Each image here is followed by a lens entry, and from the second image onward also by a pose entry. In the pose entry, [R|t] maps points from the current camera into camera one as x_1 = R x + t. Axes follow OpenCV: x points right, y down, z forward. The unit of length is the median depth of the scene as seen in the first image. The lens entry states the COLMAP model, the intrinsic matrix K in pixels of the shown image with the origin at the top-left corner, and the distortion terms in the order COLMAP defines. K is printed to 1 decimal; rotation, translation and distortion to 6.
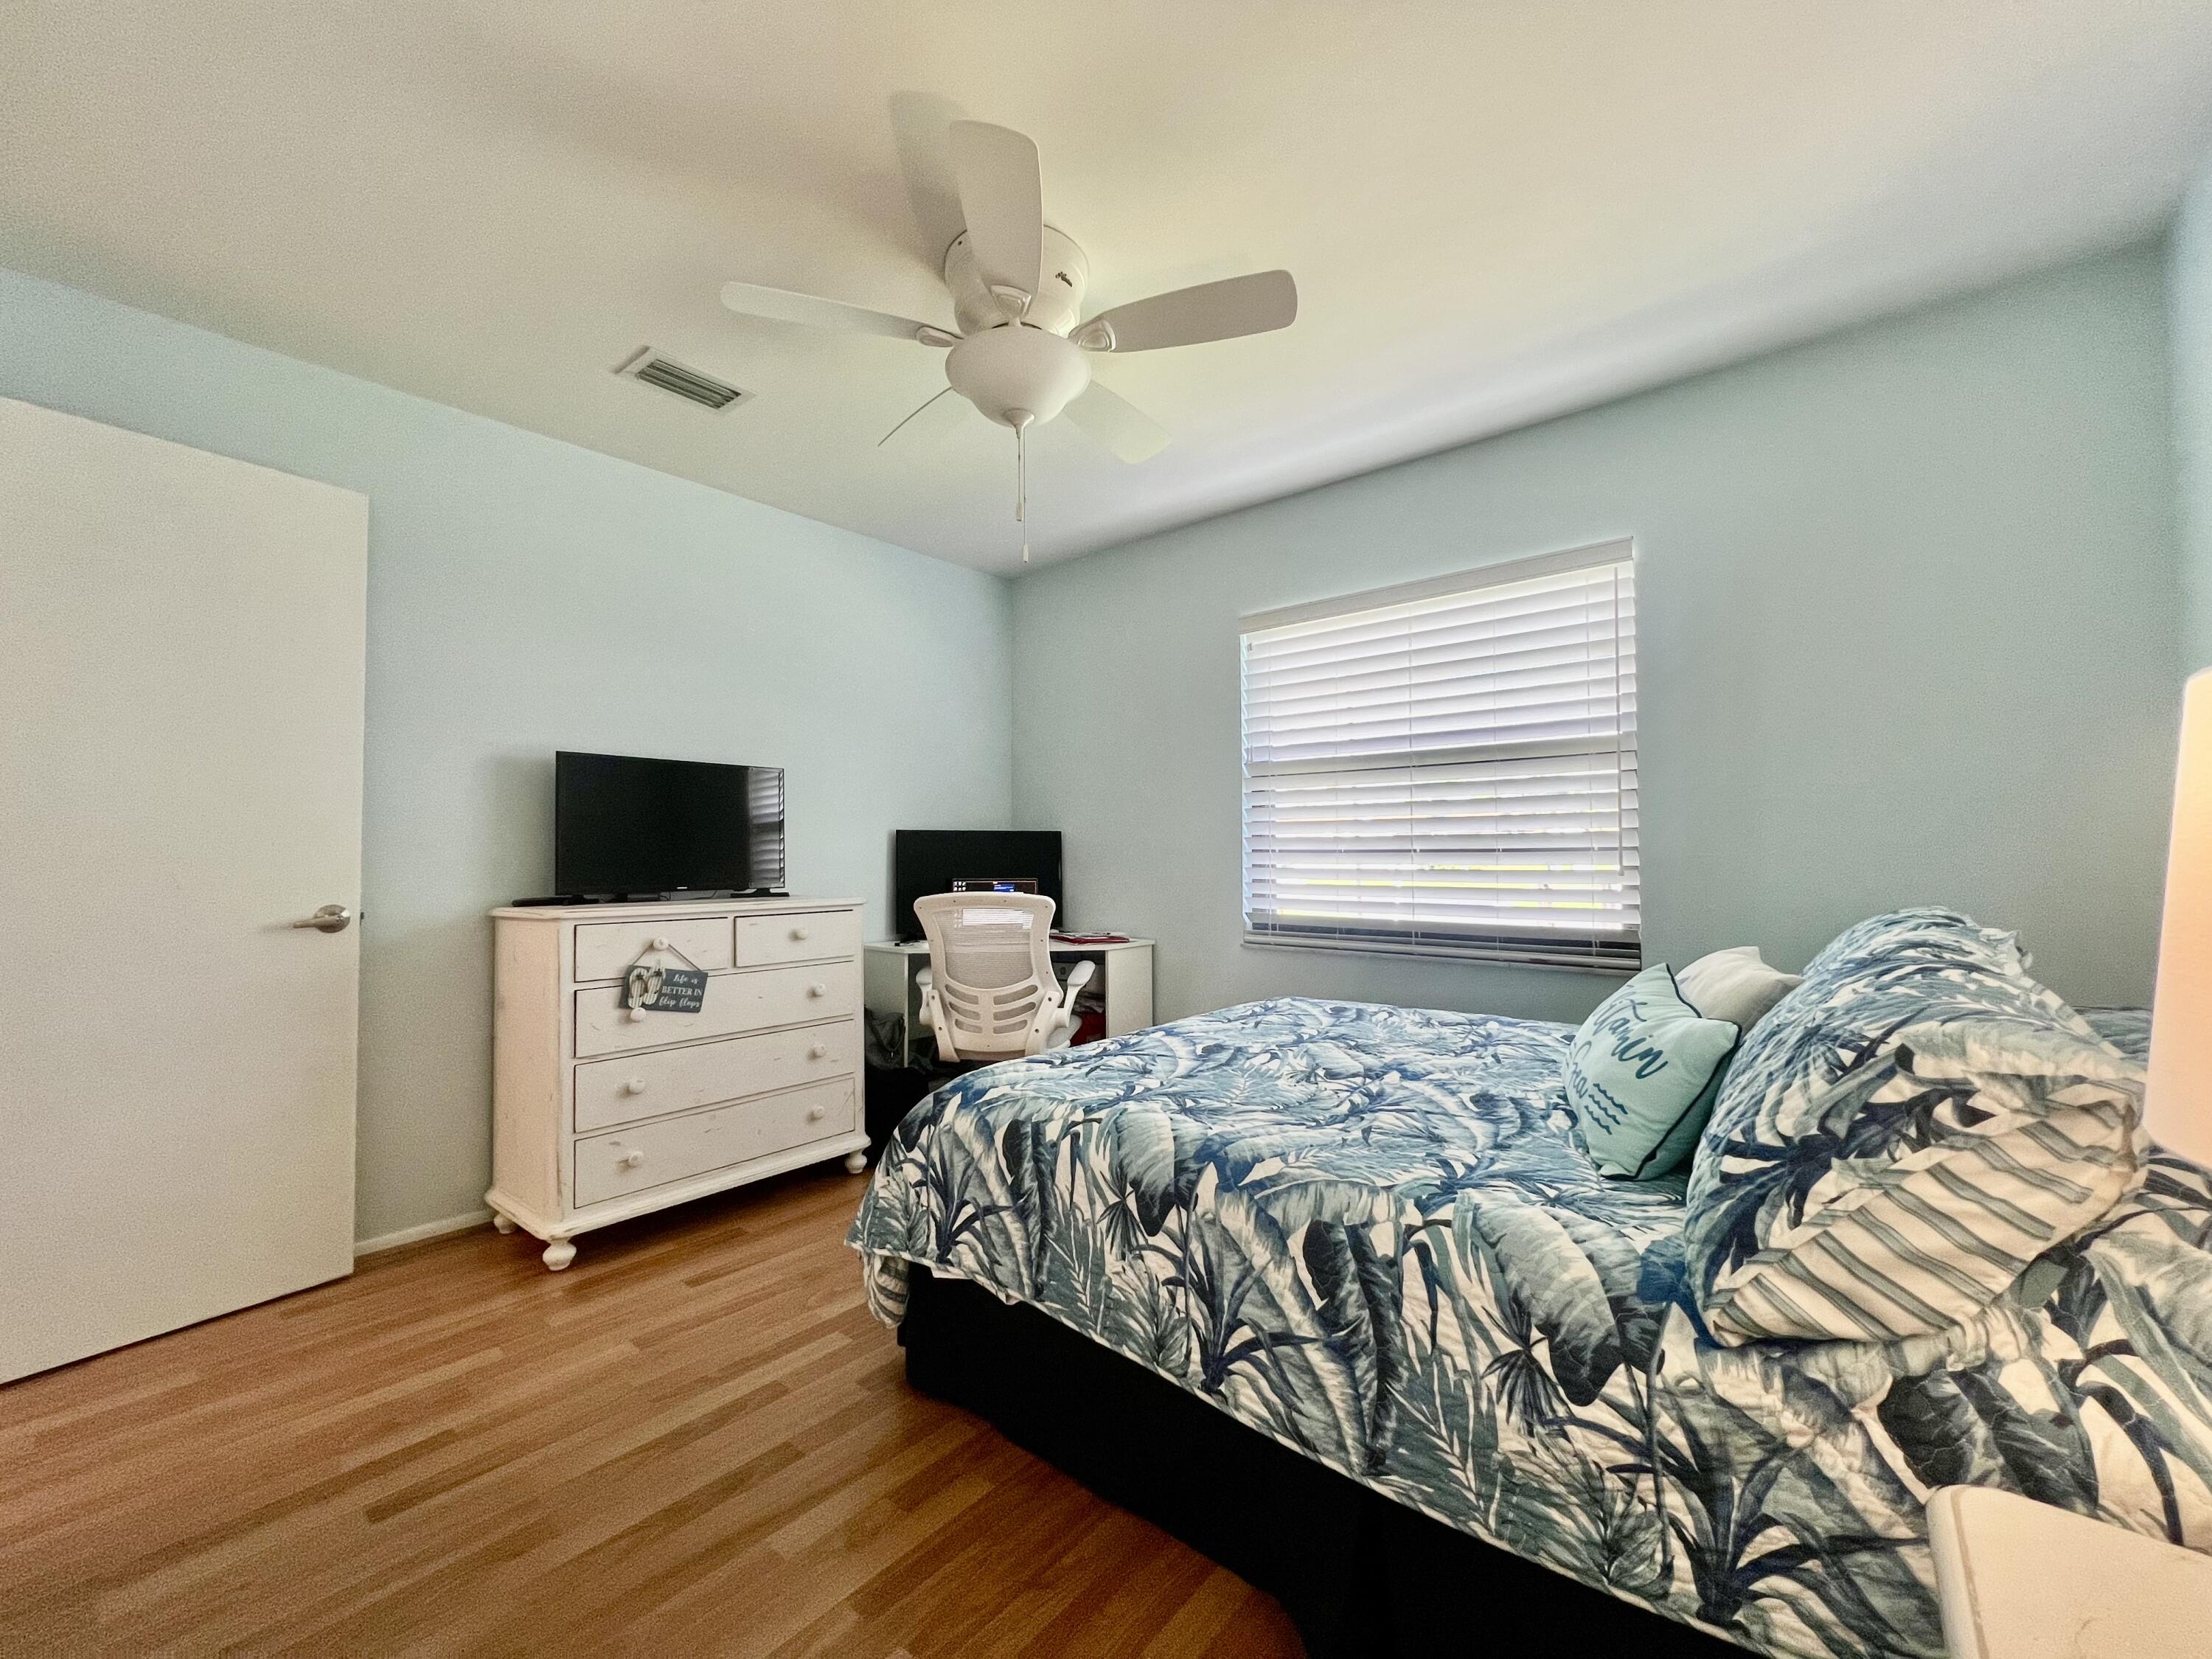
lens RADIAL K [[907.7, 0, 1107.4], [0, 907.7, 827.6], [0, 0, 1]] dist [-0.001826, 0.000503]
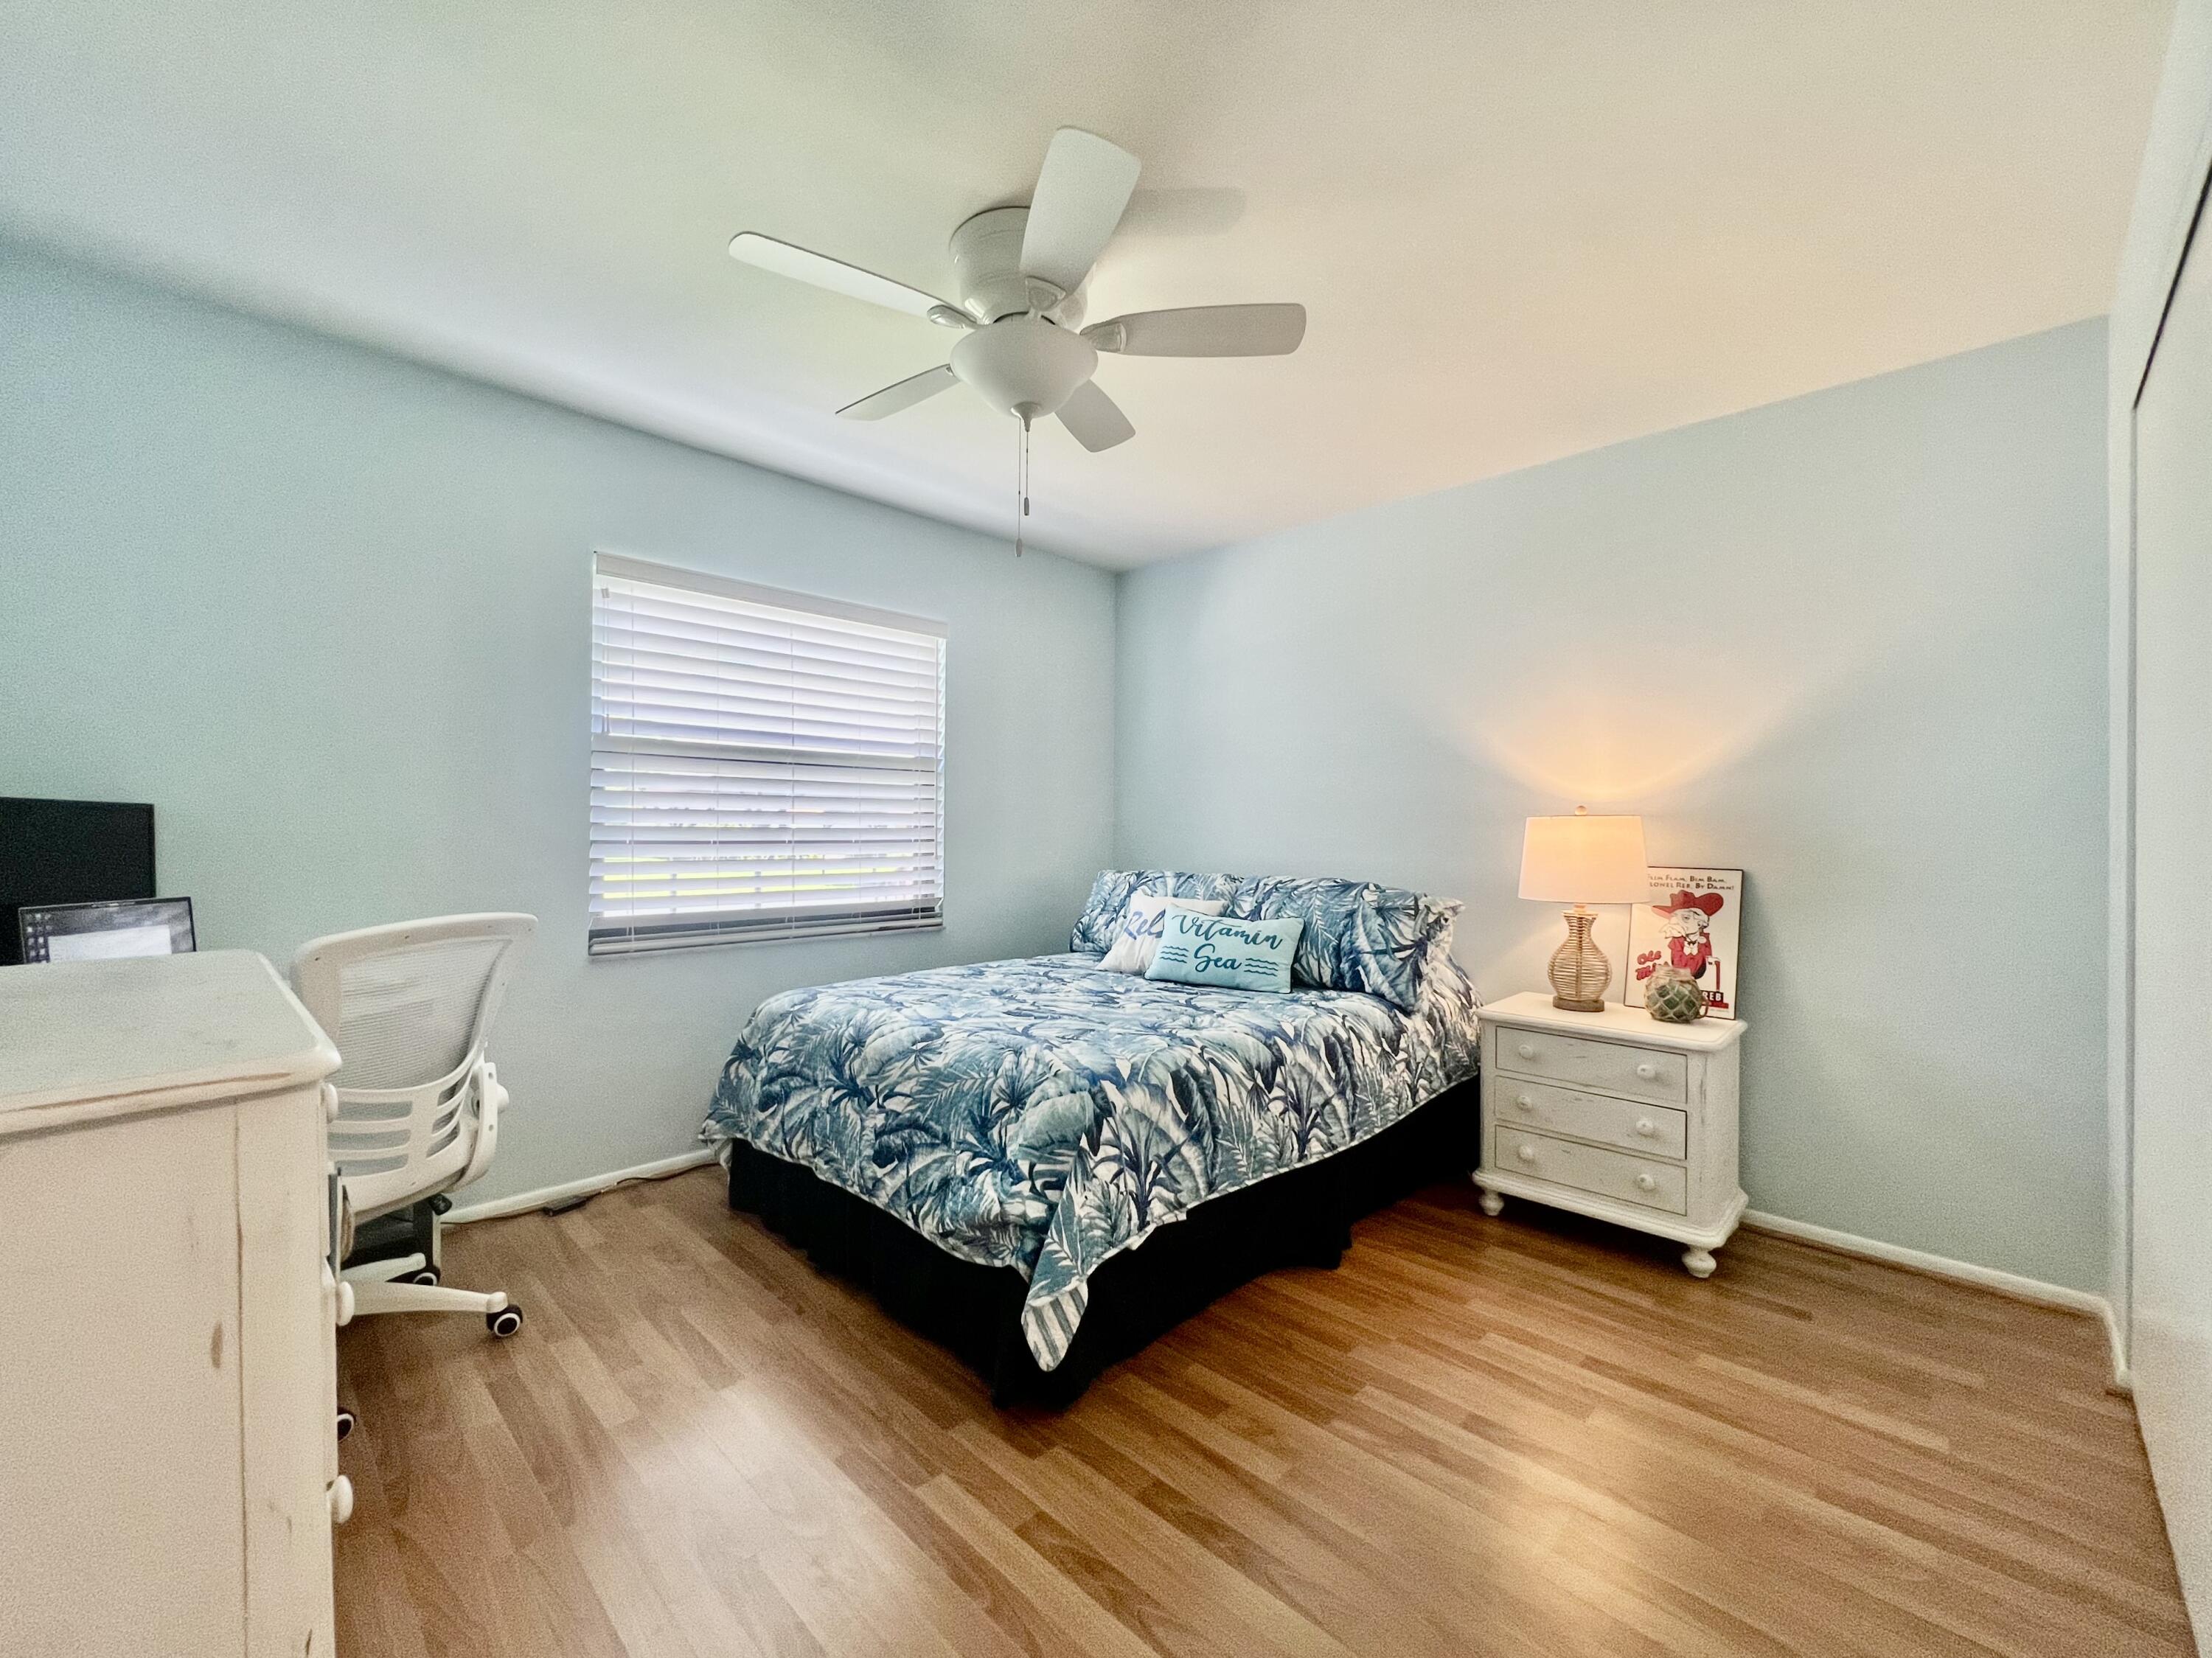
lens RADIAL K [[907.6, 0, 1107.4], [0, 907.6, 827.1], [0, 0, 1]] dist [-0.001826, 0.000503]
pose [[0.062137, 0.011300, 0.998004, -1.393128], [-0.032008, 0.999444, -0.009323, 0.012226], [-0.997554, -0.031365, 0.062465, 1.083543]]
